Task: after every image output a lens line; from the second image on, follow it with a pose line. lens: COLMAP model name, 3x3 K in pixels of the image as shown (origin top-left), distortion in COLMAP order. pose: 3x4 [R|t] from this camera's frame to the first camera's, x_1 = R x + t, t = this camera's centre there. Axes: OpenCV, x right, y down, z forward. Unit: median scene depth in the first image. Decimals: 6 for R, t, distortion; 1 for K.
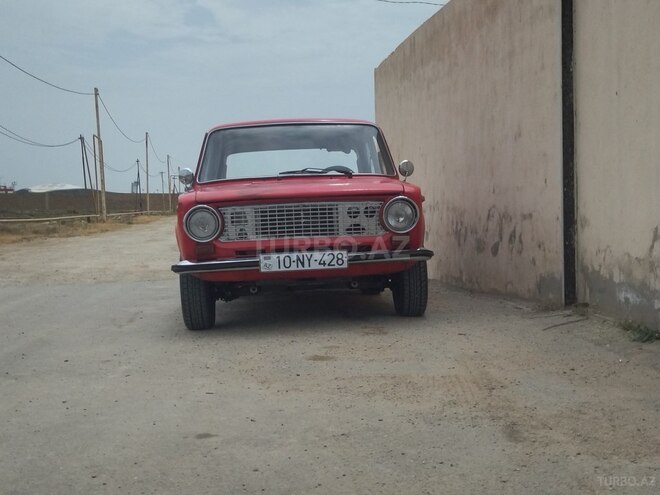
lens RADIAL K [[937.1, 0, 330.0], [0, 937.1, 247.5], [0, 0, 1]] dist [-0.036417, 1.302920]
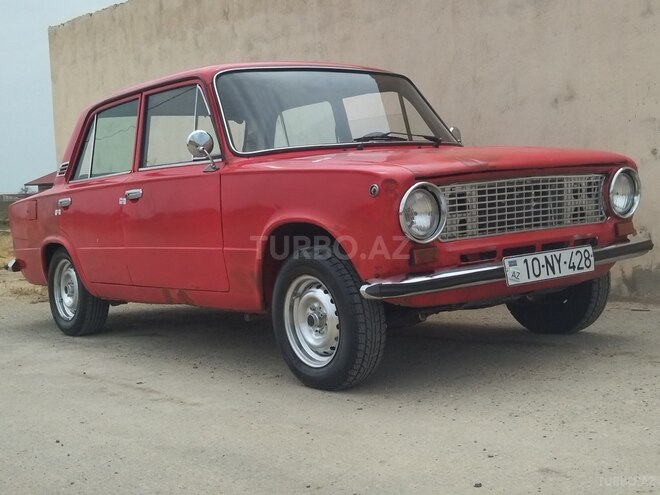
lens RADIAL K [[937.1, 0, 330.0], [0, 937.1, 247.5], [0, 0, 1]] dist [-0.036417, 1.302920]
pose [[0.823435, -0.049658, 0.565234, -0.517079], [0.052699, 0.998550, 0.010955, -0.012723], [-0.564959, 0.020766, 0.824858, 0.532593]]
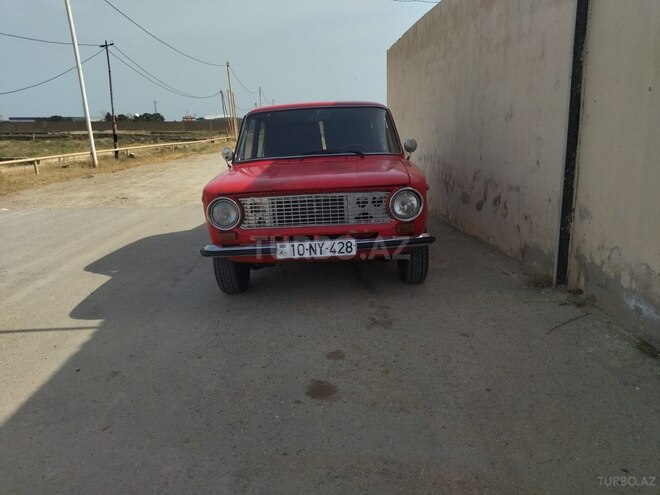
lens RADIAL K [[495.9, 0, 330.0], [0, 495.9, 247.5], [0, 0, 1]] dist [0.040509, -0.007541]
pose [[0.997952, 0.005601, -0.063729, 0.024753], [0.006814, 0.981187, 0.192941, -0.096802], [0.063610, -0.192980, 0.979139, 0.424514]]
